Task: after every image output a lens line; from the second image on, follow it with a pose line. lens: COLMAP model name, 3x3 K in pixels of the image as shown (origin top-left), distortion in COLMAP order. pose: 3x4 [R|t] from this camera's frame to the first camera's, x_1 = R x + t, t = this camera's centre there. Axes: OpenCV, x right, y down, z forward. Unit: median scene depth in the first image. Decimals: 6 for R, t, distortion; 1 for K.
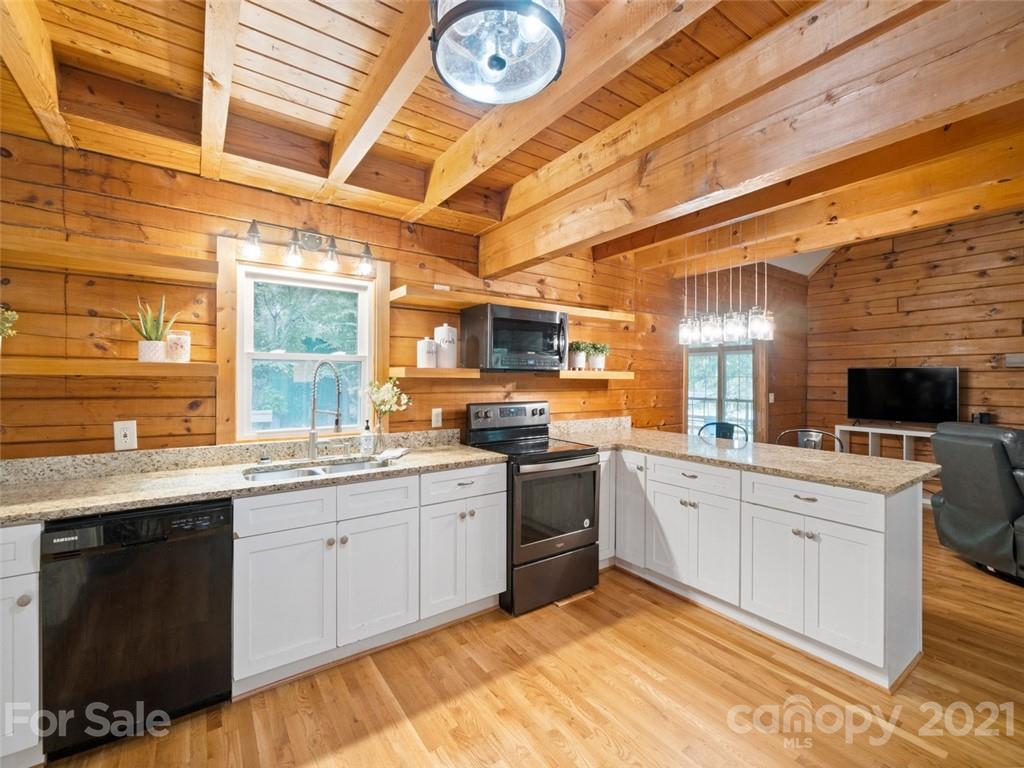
lens RADIAL K [[442.2, 0, 505.6], [0, 442.2, 378.0], [0, 0, 1]] dist [-0.007345, 0.001118]
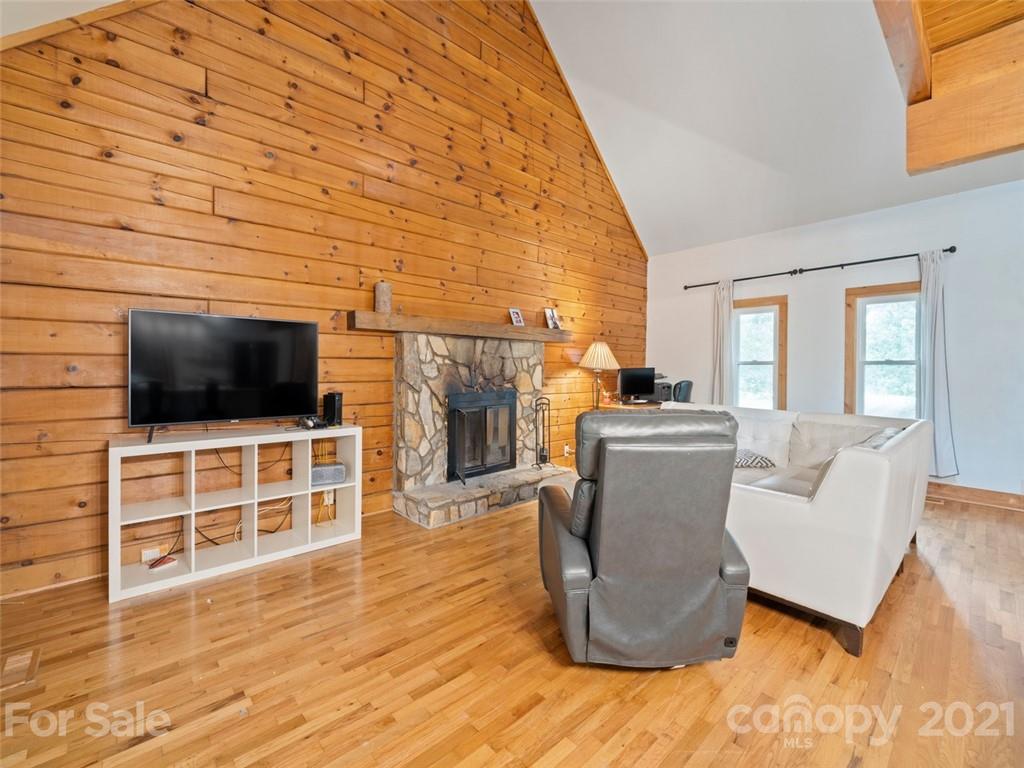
lens RADIAL K [[442.2, 0, 508.8], [0, 442.2, 372.0], [0, 0, 1]] dist [-0.007345, 0.001118]
pose [[-0.131672, -0.012536, 0.991214, 0.740775], [-0.006676, 0.999909, 0.011759, 0.075076], [-0.991271, -0.005069, -0.131743, 1.679506]]
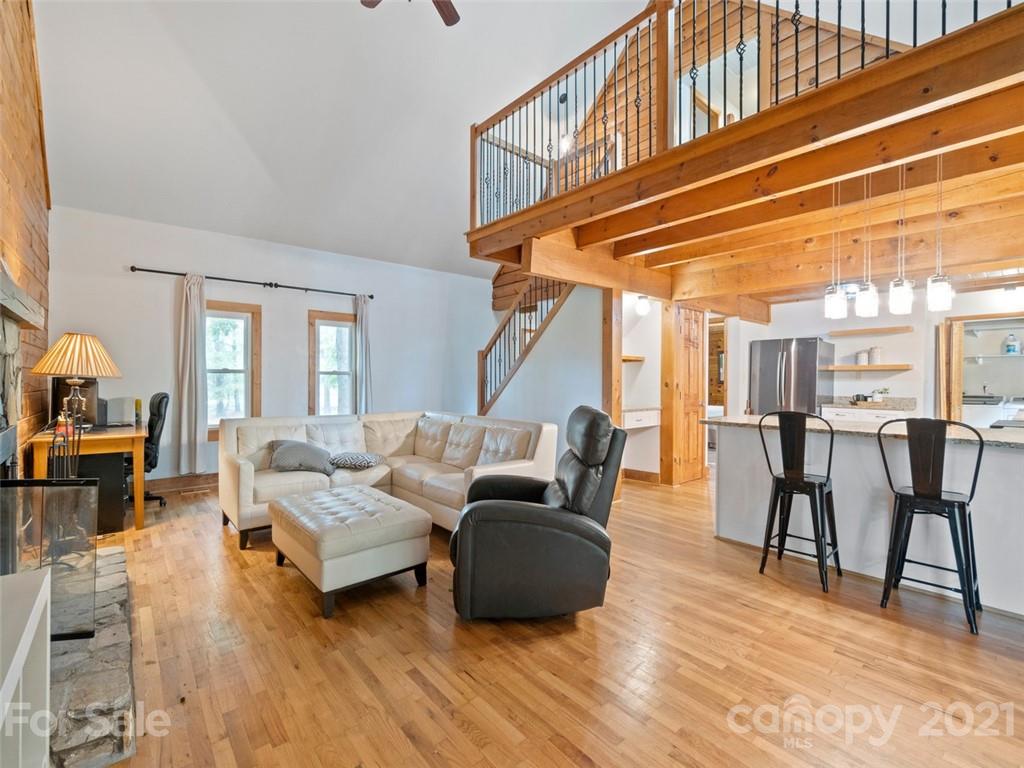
lens RADIAL K [[442.2, 0, 504.6], [0, 442.2, 381.2], [0, 0, 1]] dist [-0.007345, 0.001118]
pose [[-0.996627, -0.007986, -0.081672, 1.747058], [-0.008452, 0.999950, 0.005358, 0.072792], [0.081625, 0.006030, -0.996645, 2.411613]]
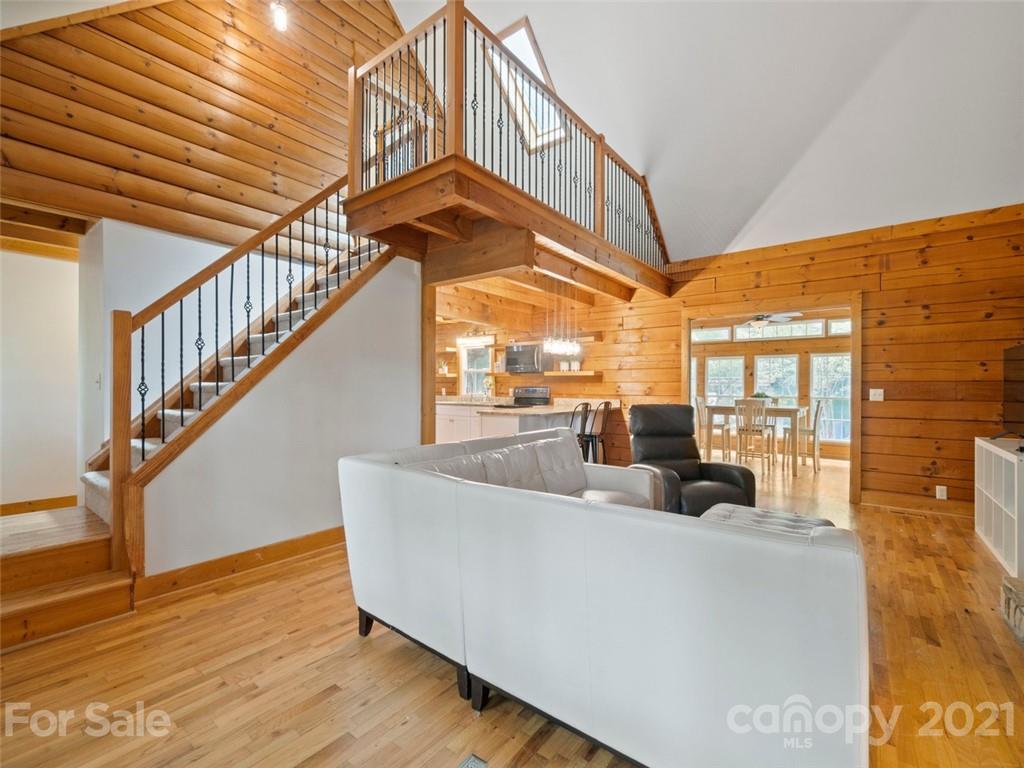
lens RADIAL K [[442.2, 0, 504.7], [0, 442.2, 388.8], [0, 0, 1]] dist [-0.007345, 0.001118]
pose [[0.289359, 0.004238, -0.957211, 2.842073], [-0.001171, 0.999991, 0.004074, 0.075741], [0.957220, -0.000058, 0.289361, 0.306539]]
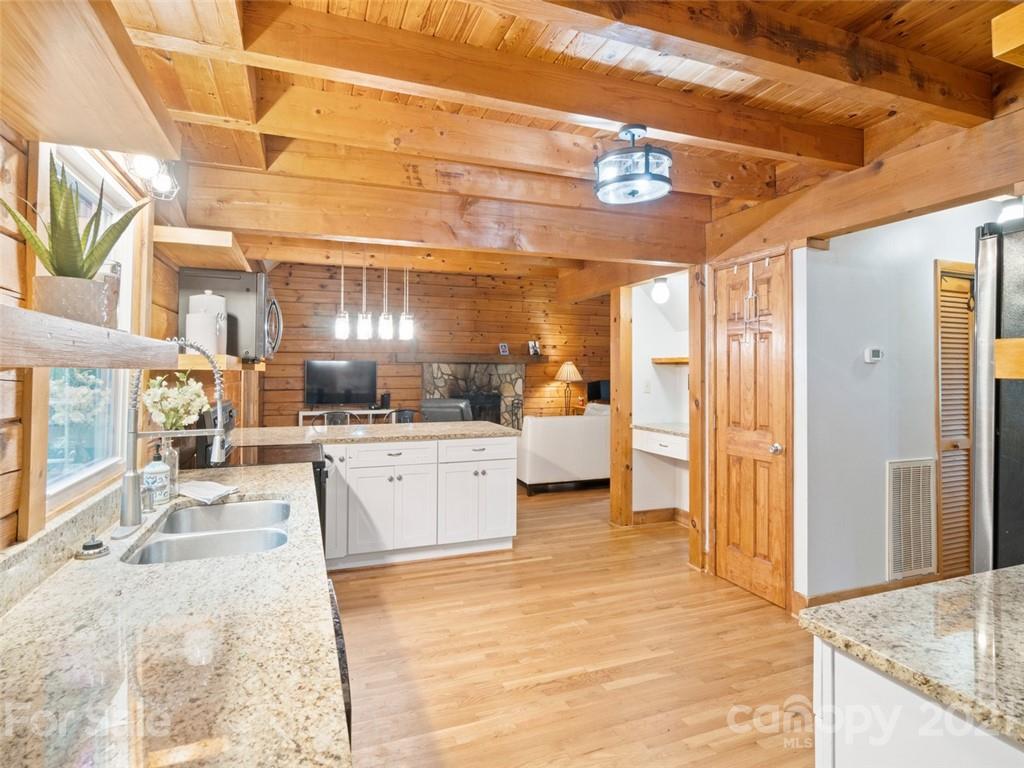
lens RADIAL K [[521.5, 0, 507.2], [0, 521.5, 366.9], [0, 0, 1]] dist [-0.005842, 0.000131]
pose [[0.236533, 0.004780, 0.971612, -0.966959], [-0.004070, 0.999984, -0.003929, -0.005407], [-0.971615, -0.003025, 0.236549, 0.442515]]
